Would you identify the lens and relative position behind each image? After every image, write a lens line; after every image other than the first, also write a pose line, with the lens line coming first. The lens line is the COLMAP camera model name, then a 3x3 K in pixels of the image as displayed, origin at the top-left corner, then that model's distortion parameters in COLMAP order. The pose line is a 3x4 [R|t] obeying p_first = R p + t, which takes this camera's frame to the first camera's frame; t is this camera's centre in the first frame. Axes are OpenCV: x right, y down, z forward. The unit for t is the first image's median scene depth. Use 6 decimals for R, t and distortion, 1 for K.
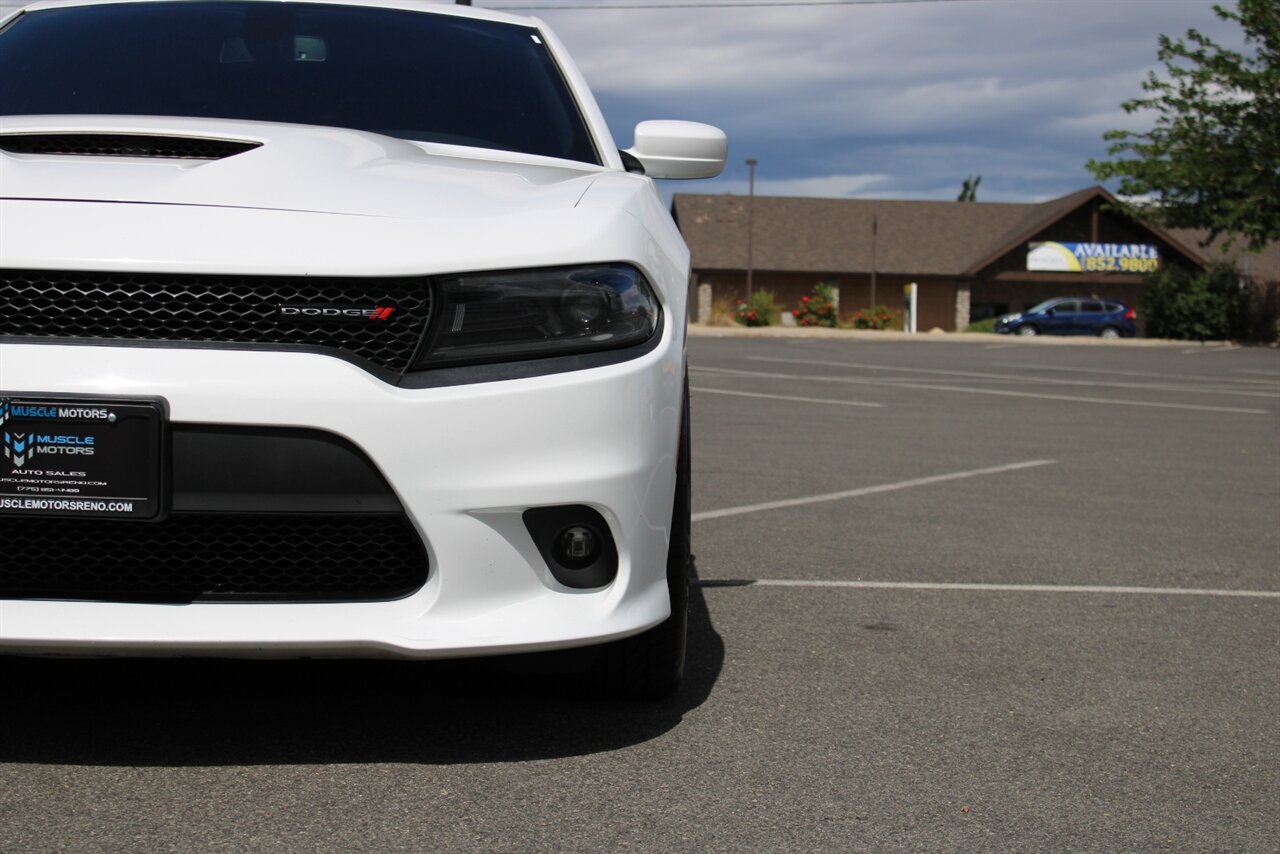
lens RADIAL K [[2230.3, 0, 638.1], [0, 2230.3, 429.2], [0, 0, 1]] dist [-0.033280, 0.000000]
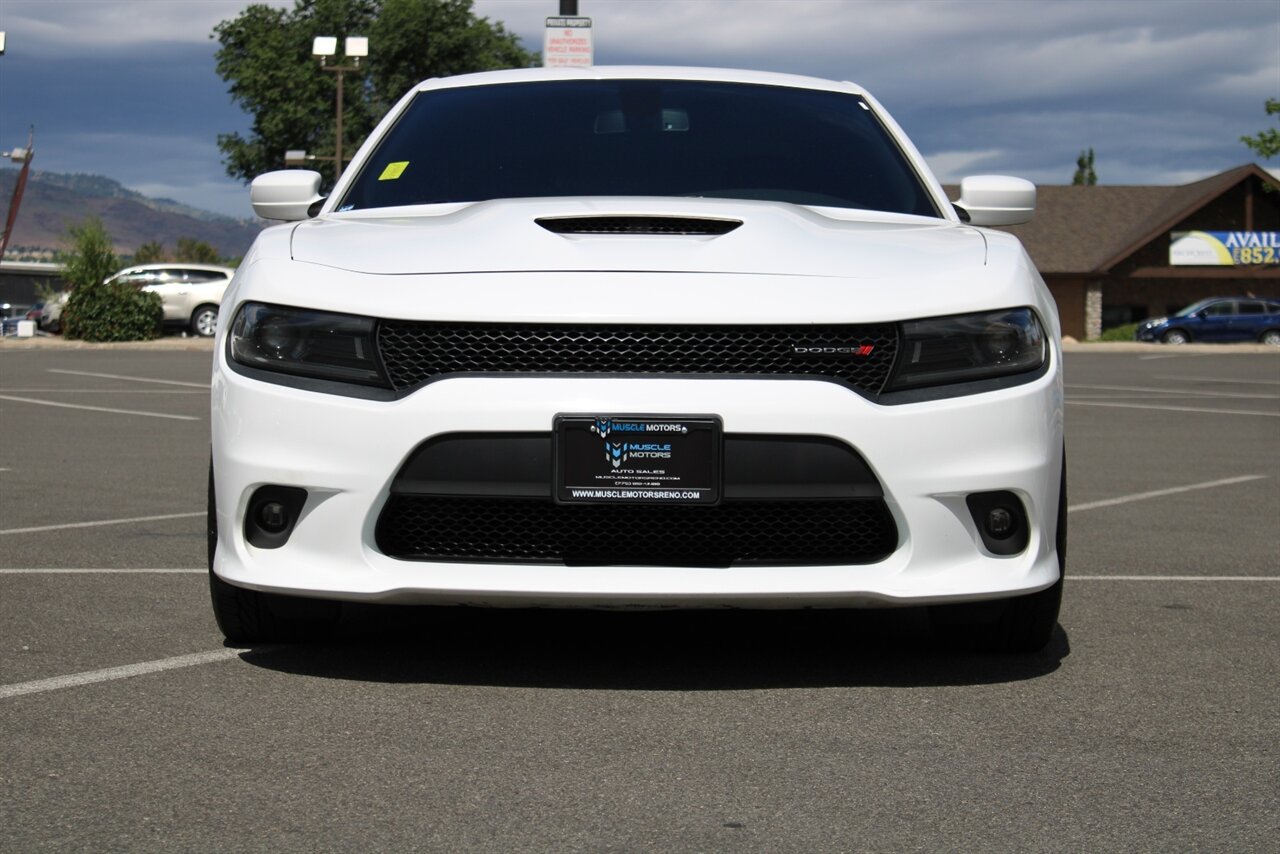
lens RADIAL K [[2603.5, 0, 641.2], [0, 2603.5, 431.8], [0, 0, 1]] dist [0.027892, 0.000000]
pose [[0.999345, -0.020714, -0.029668, -0.201609], [0.020356, 0.999717, -0.012309, 0.014003], [0.029914, 0.011697, 0.999484, -0.574317]]
